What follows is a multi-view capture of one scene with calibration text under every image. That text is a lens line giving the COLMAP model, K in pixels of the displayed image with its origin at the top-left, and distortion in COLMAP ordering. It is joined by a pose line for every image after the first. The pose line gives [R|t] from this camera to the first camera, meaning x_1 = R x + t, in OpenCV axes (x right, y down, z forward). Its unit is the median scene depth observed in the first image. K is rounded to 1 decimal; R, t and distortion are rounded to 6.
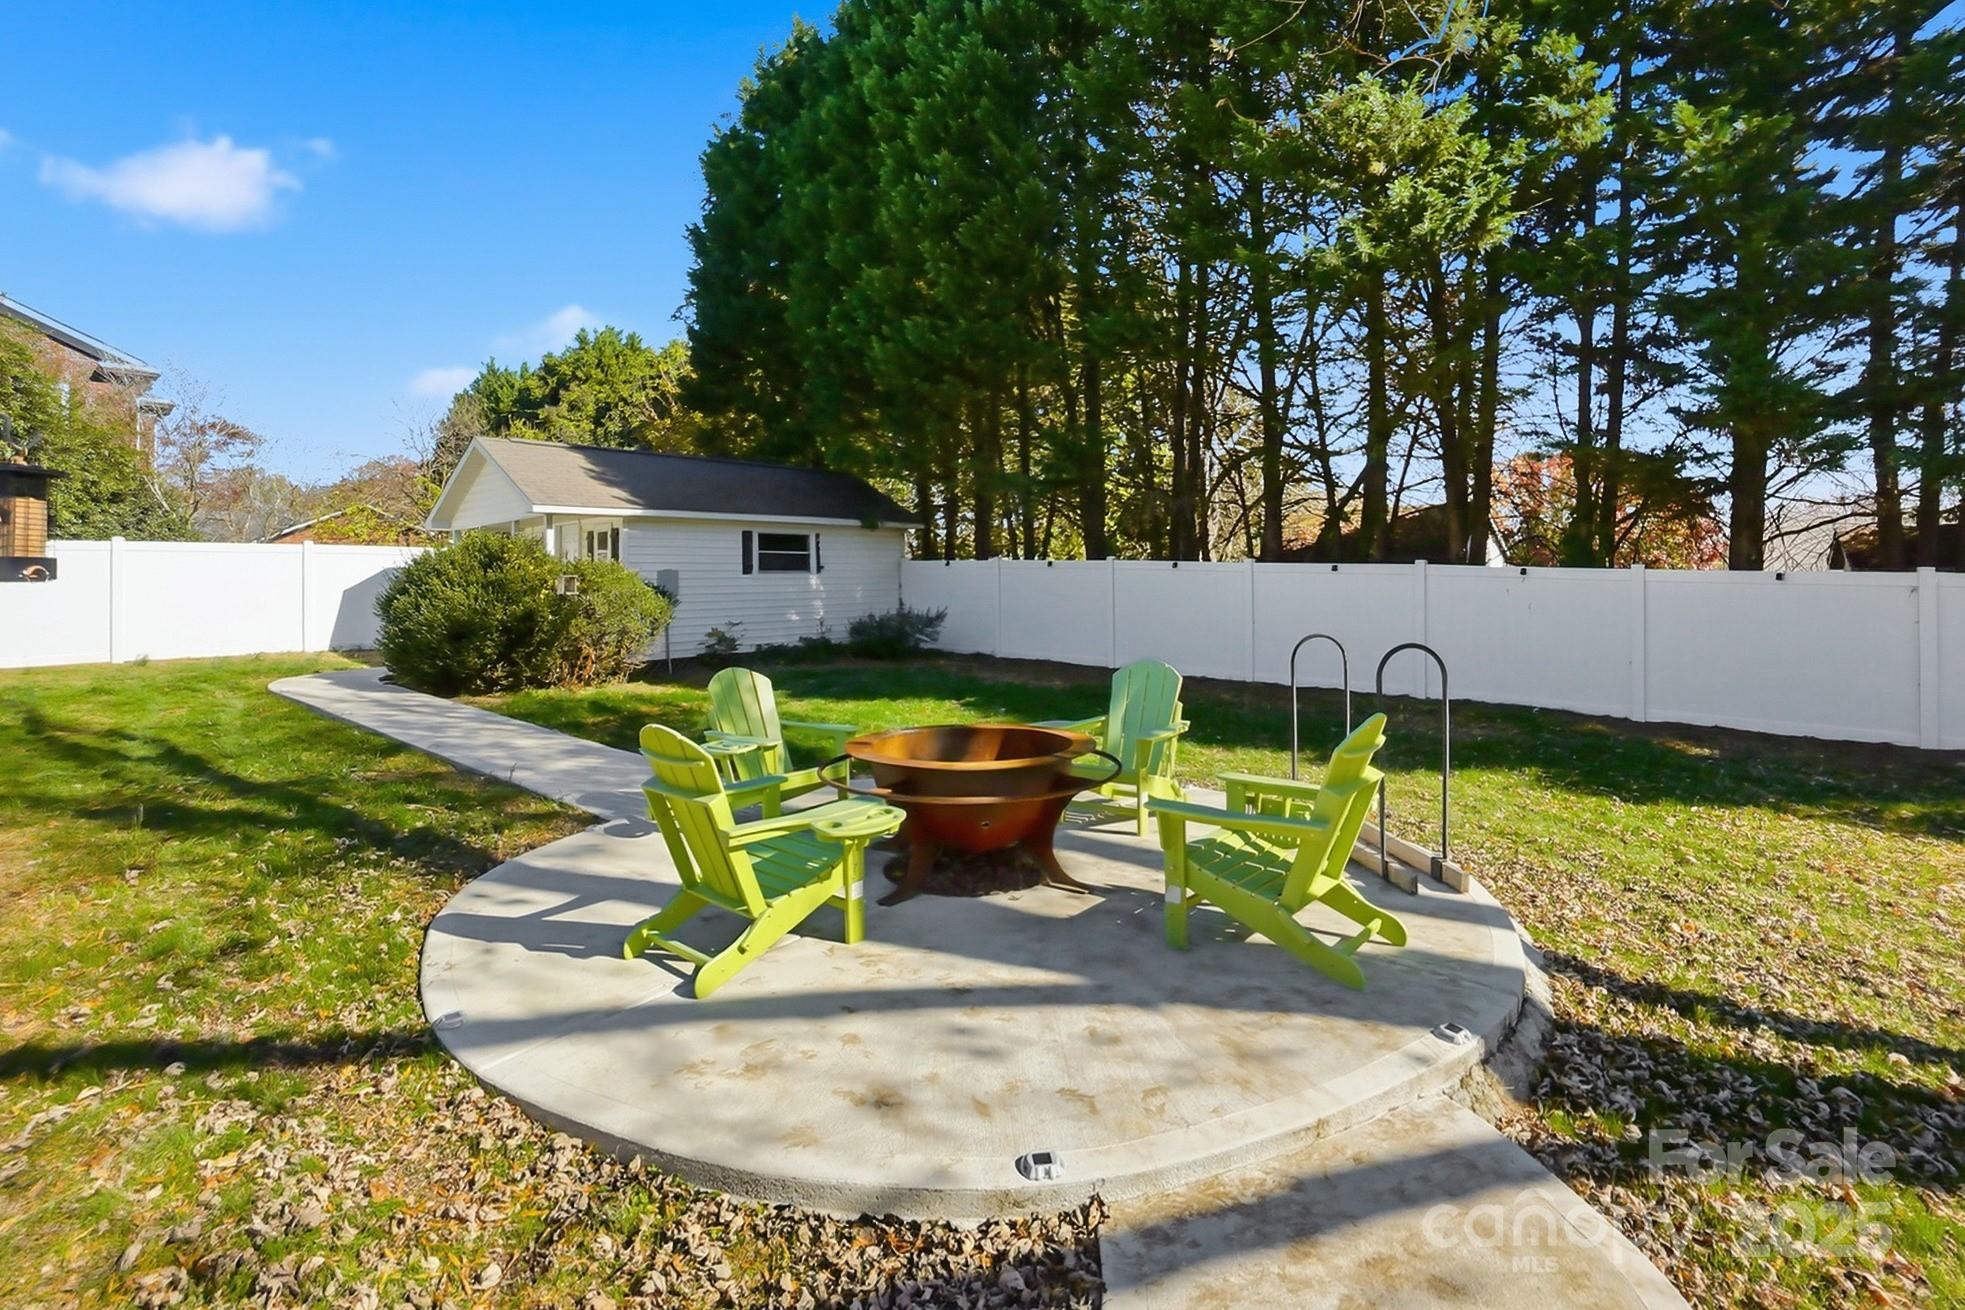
lens RADIAL K [[882.7, 0, 975.3], [0, 882.7, 640.5], [0, 0, 1]] dist [-0.070933, 0.027393]
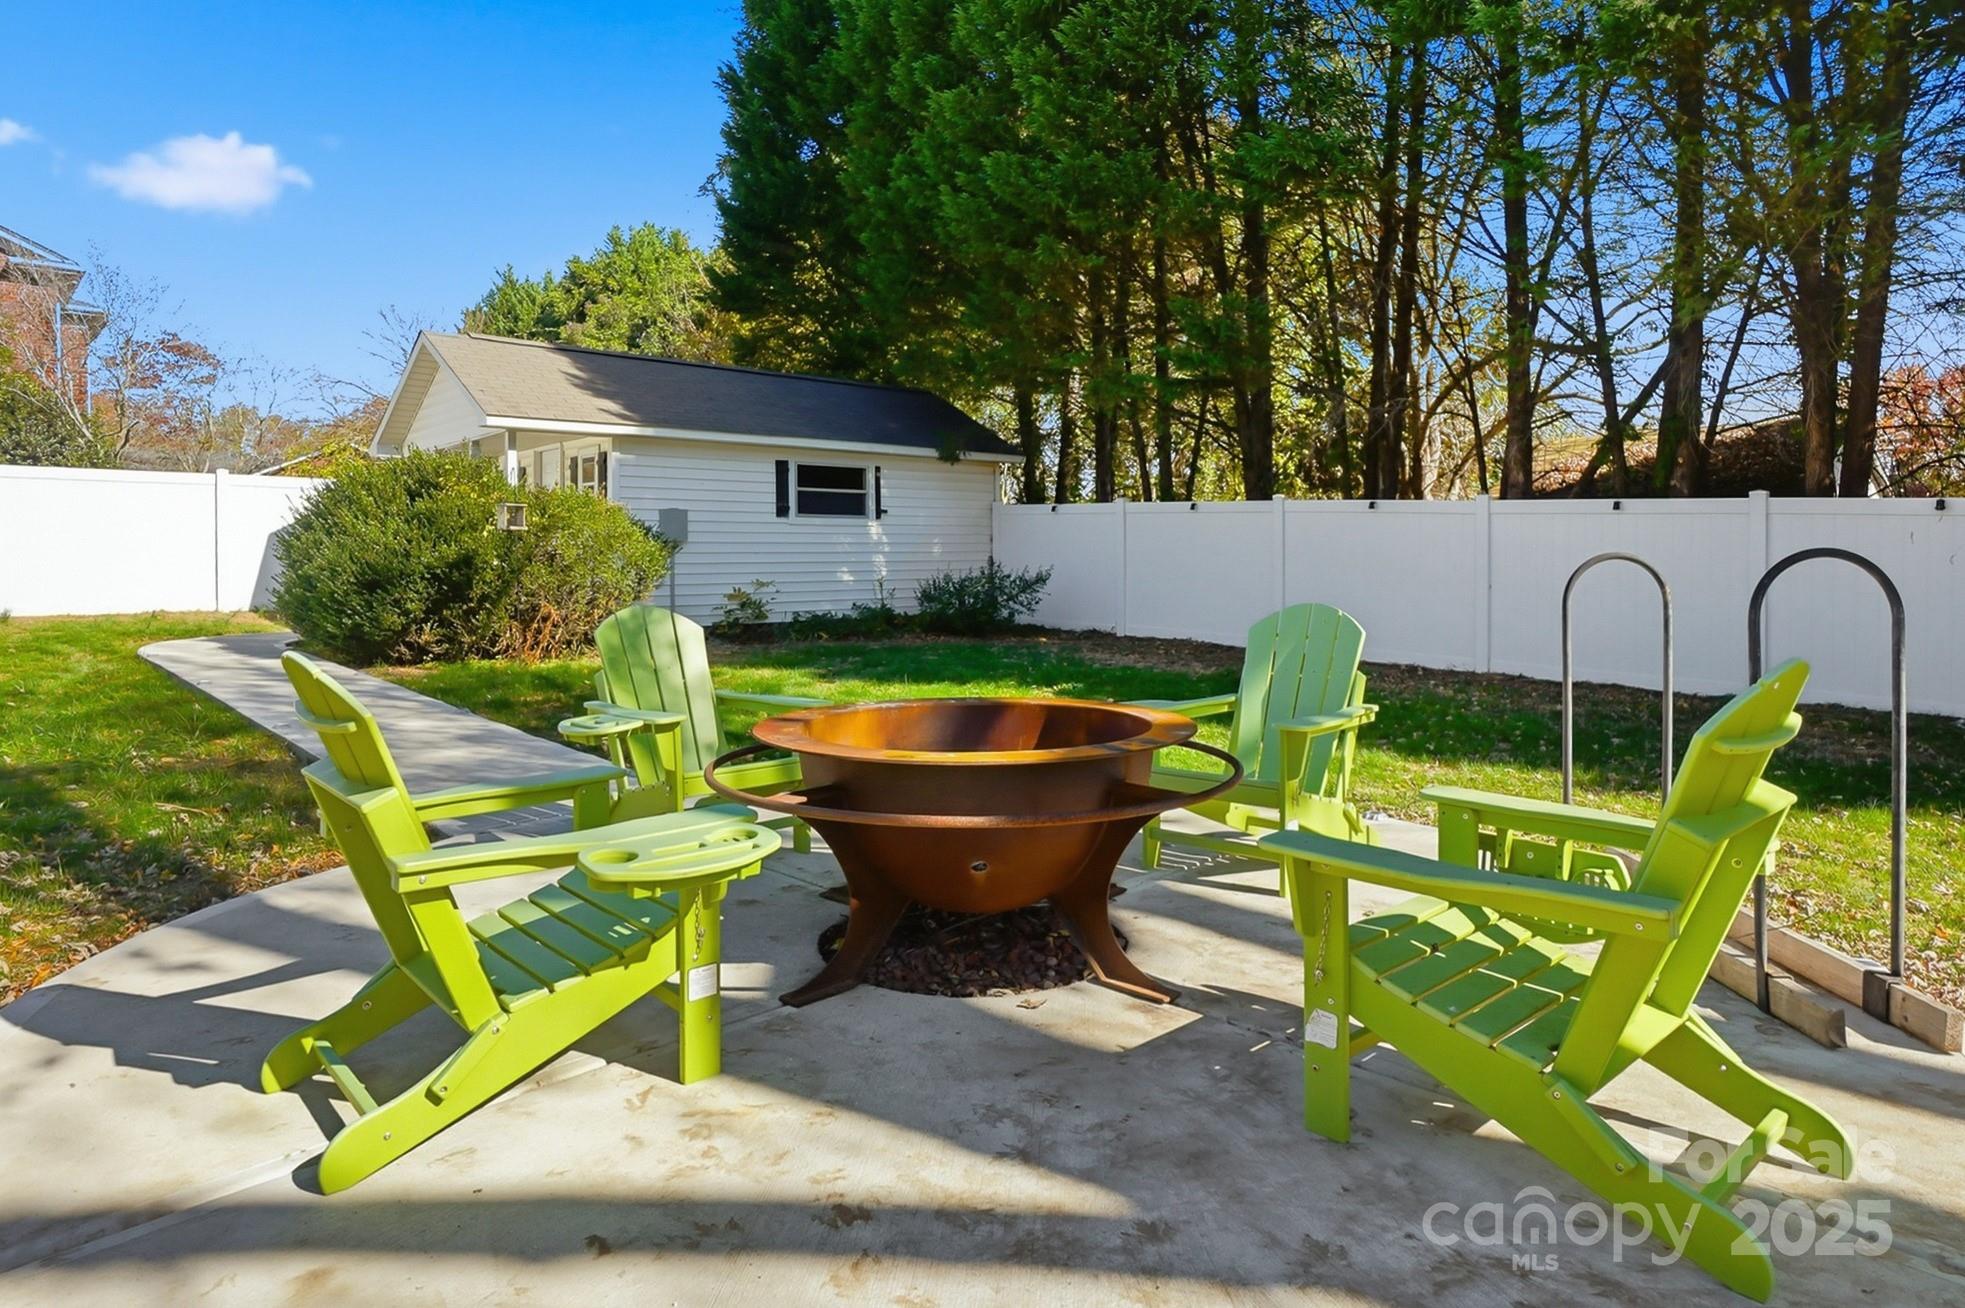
lens RADIAL K [[1066.5, 0, 983.6], [0, 1066.5, 628.0], [0, 0, 1]] dist [-0.015800, 0.000171]
pose [[0.990922, 0.012034, -0.133895, 0.039969], [-0.012932, 0.999899, -0.005839, 0.024881], [0.133811, 0.007518, 0.990978, 0.131860]]
